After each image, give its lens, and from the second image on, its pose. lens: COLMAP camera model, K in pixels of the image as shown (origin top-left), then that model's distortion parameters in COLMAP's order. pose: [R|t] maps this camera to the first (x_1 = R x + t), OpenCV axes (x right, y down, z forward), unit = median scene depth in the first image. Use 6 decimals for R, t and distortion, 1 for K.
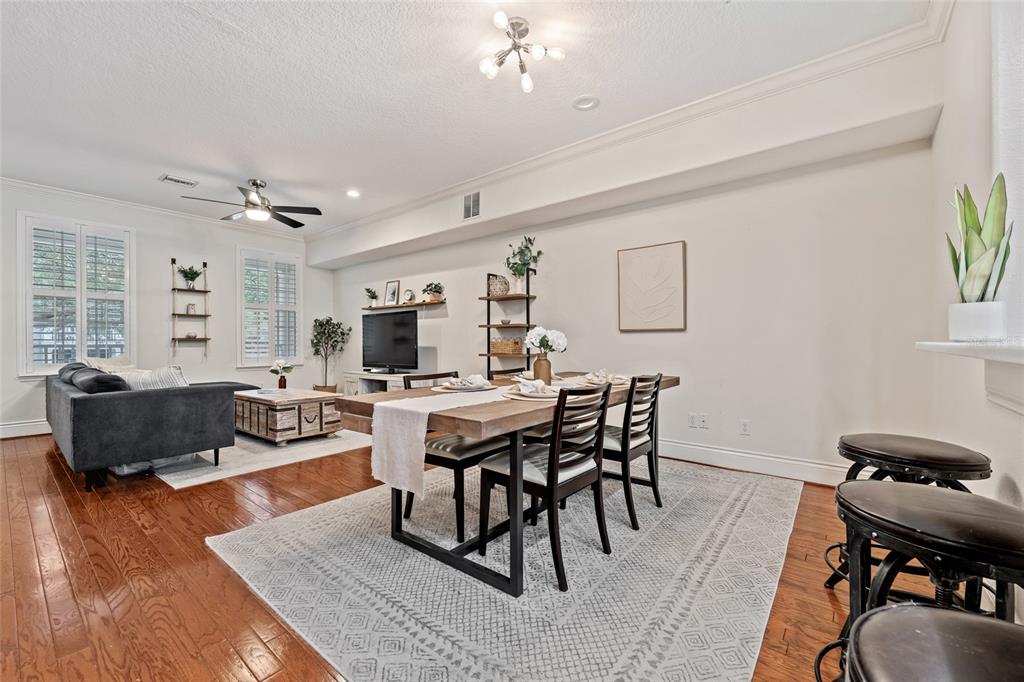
lens RADIAL K [[416.7, 0, 512.0], [0, 416.7, 341.0], [0, 0, 1]] dist [0.000117, 0.000133]
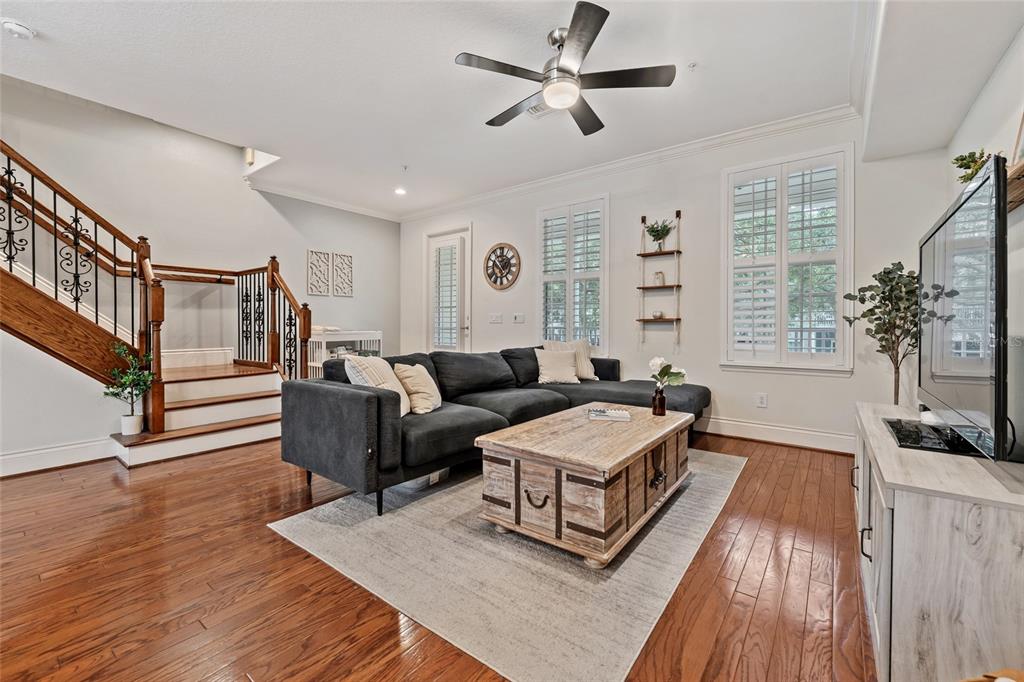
lens RADIAL K [[415.6, 0, 513.2], [0, 415.6, 335.1], [0, 0, 1]] dist [-0.000824, -0.000228]
pose [[0.023901, 0.021393, -0.999485, -0.055644], [0.001060, 0.999770, 0.021424, 0.007504], [0.999714, -0.001571, 0.023873, 0.937281]]
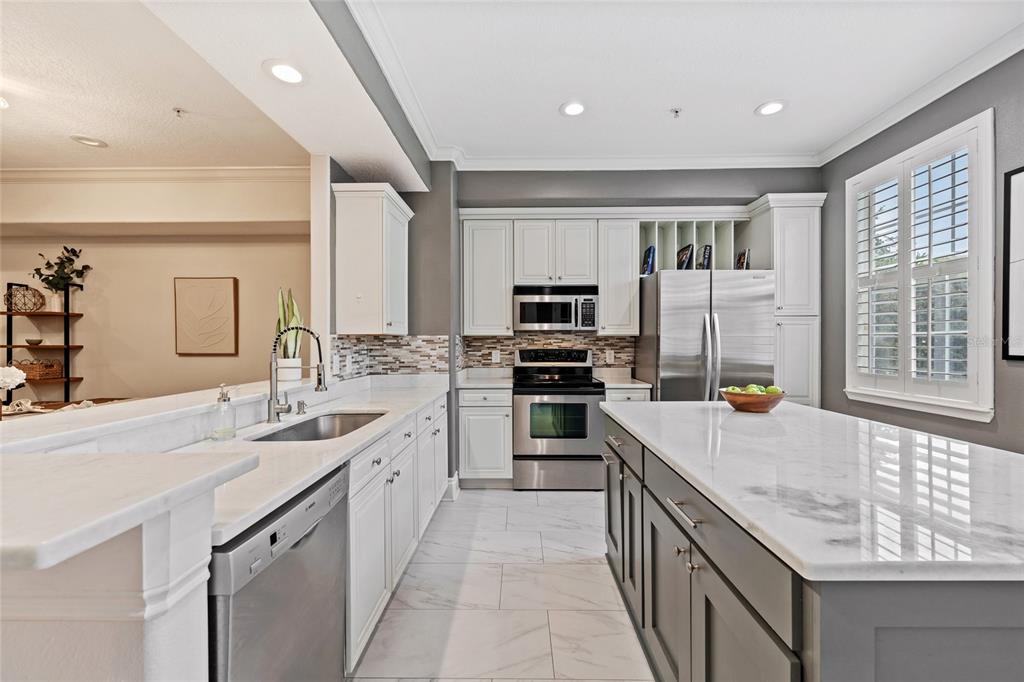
lens RADIAL K [[410.5, 0, 512.7], [0, 410.5, 342.7], [0, 0, 1]] dist [0.000369, -0.000443]
pose [[0.789061, 0.004610, 0.614298, 0.257951], [-0.004428, 0.999989, -0.001817, -0.049511], [-0.614299, -0.001286, 0.789072, -0.296216]]
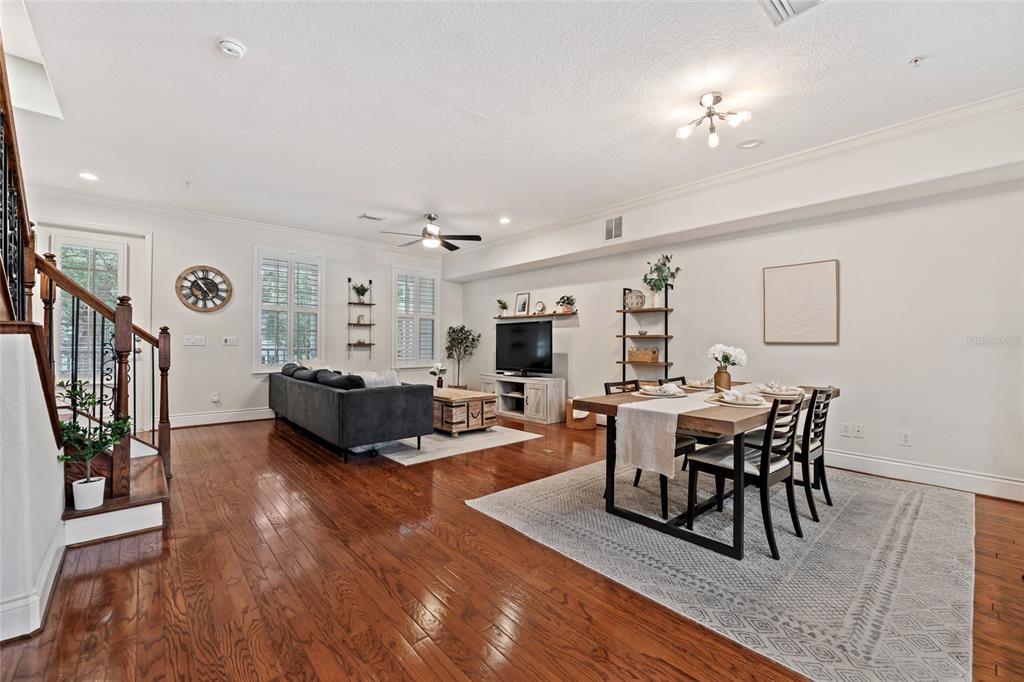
lens RADIAL K [[418.2, 0, 512.0], [0, 418.2, 341.0], [0, 0, 1]] dist [-0.001655, -0.000255]
pose [[0.985277, 0.007771, -0.170788, -0.174494], [-0.008314, 0.999962, -0.002465, -0.019530], [0.170763, 0.003848, 0.985305, -0.147150]]
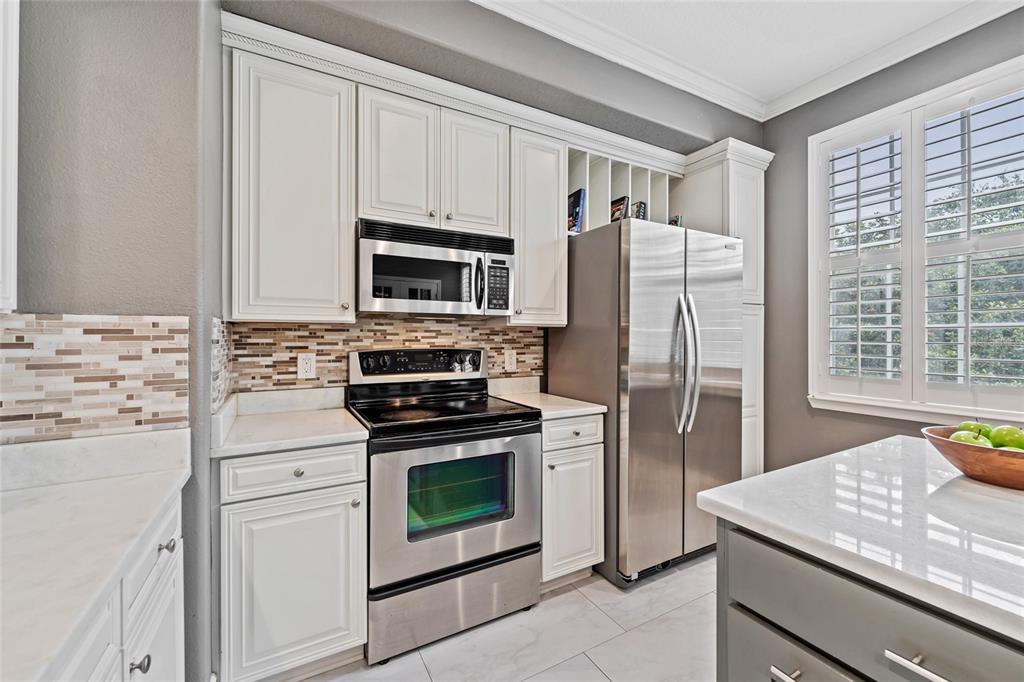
lens RADIAL K [[415.6, 0, 513.2], [0, 415.6, 335.1], [0, 0, 1]] dist [-0.000824, -0.000228]
pose [[0.375968, 0.011193, 0.926565, 0.451823], [-0.003280, 0.999937, -0.010748, -0.049661], [-0.926627, 0.001002, 0.375981, 0.063738]]
